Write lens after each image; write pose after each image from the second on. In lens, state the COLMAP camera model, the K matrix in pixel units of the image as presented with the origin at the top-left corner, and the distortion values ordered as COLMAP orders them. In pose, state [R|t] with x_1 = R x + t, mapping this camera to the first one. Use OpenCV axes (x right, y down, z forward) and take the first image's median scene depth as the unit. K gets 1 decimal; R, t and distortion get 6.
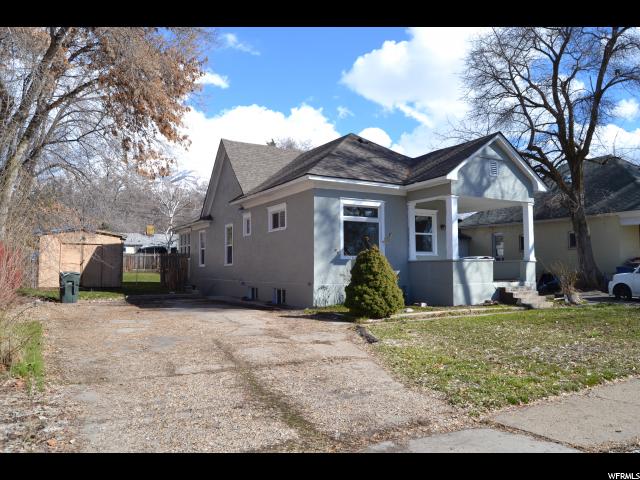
lens RADIAL K [[525.0, 0, 320.0], [0, 525.0, 240.0], [0, 0, 1]] dist [-0.070273, 0.037974]
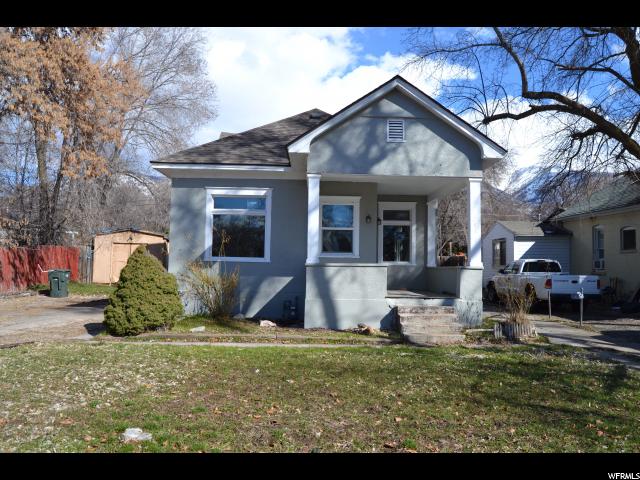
lens RADIAL K [[525.0, 0, 320.0], [0, 525.0, 240.0], [0, 0, 1]] dist [-0.070273, 0.037974]
pose [[0.860708, -0.005441, -0.509070, 0.610473], [0.006174, 0.999981, -0.000249, 0.004466], [0.509062, -0.002929, 0.860725, 0.371280]]
